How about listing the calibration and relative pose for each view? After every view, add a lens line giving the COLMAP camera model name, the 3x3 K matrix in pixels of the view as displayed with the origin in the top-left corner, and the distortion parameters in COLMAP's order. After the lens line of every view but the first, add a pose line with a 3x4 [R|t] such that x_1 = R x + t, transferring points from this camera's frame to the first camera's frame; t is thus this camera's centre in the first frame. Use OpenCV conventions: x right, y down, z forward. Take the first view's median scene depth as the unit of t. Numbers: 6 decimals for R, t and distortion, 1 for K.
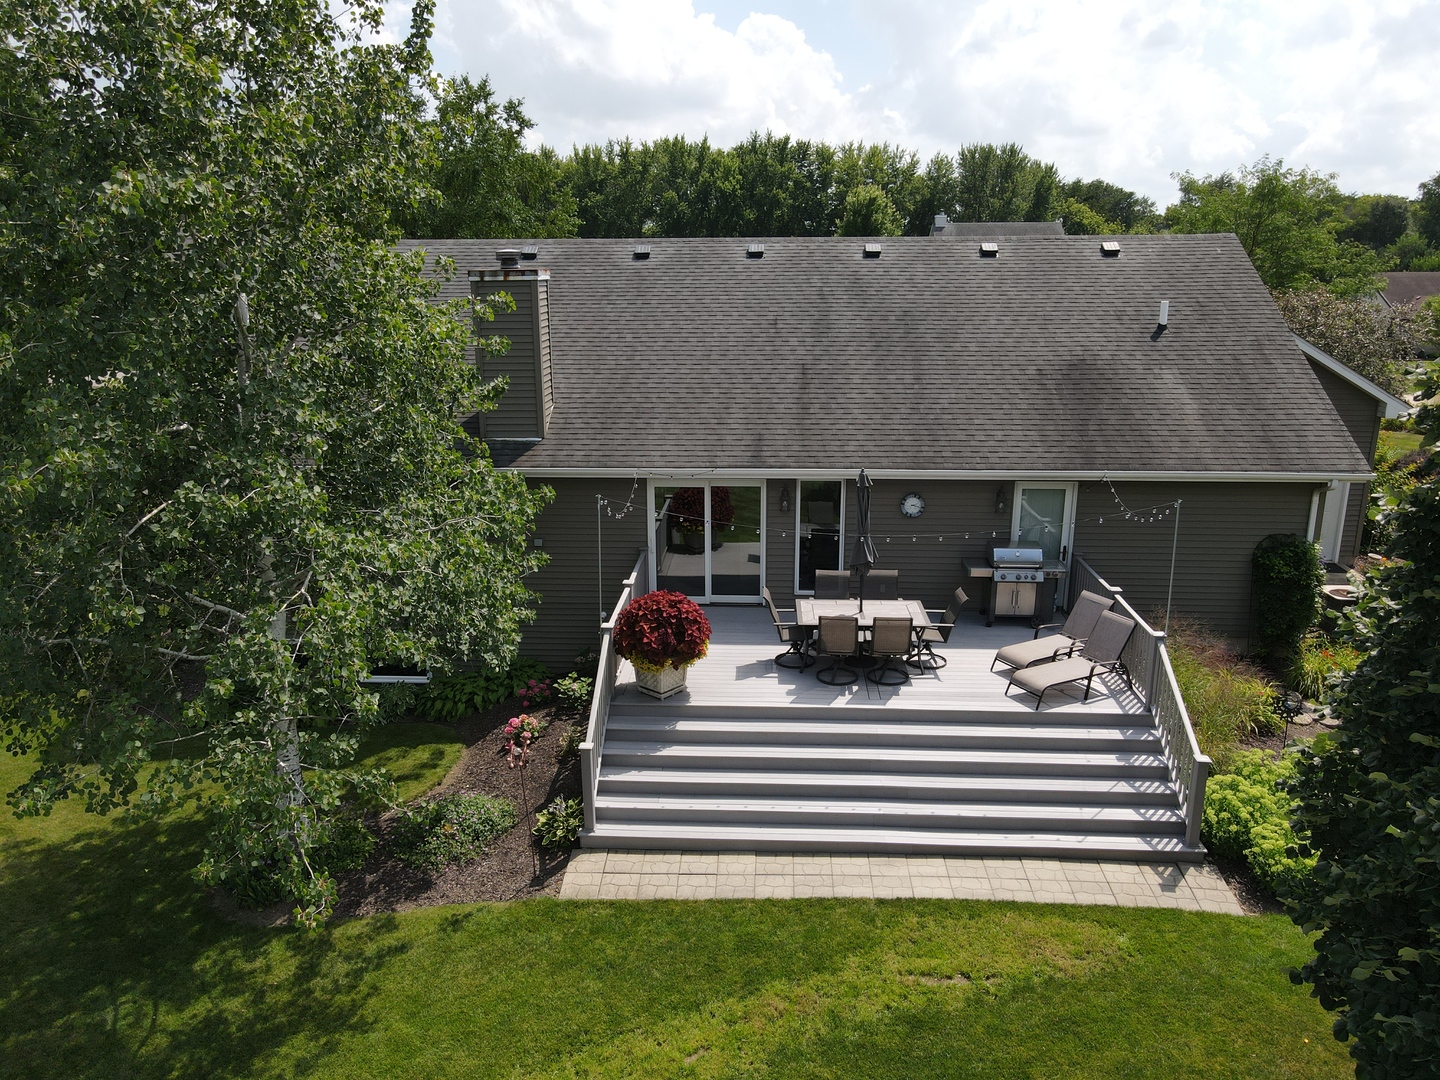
lens RADIAL K [[1052.6, 0, 717.7], [0, 1052.6, 558.5], [0, 0, 1]] dist [-0.001536, 0.043320]
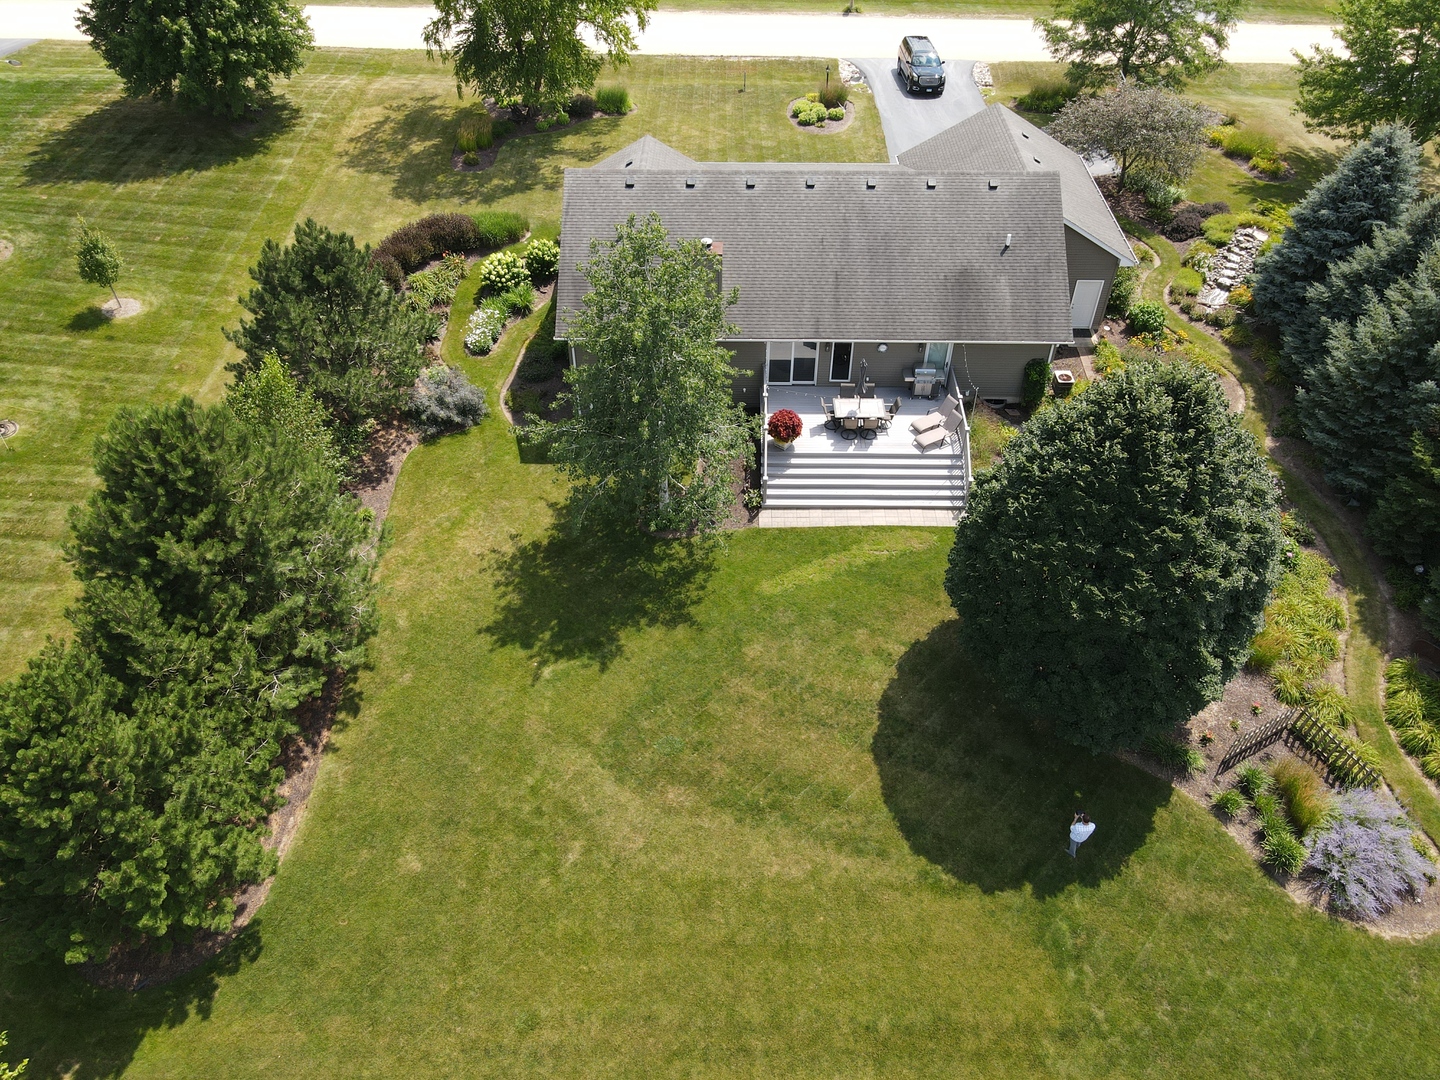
lens RADIAL K [[1042.0, 0, 720.0], [0, 1042.0, 540.0], [0, 0, 1]] dist [0.001683, 0.011945]
pose [[0.999199, -0.026987, 0.029558, -0.300558], [0.010034, 0.883816, 0.467727, -0.903255], [-0.038746, -0.467055, 0.883379, -1.440743]]
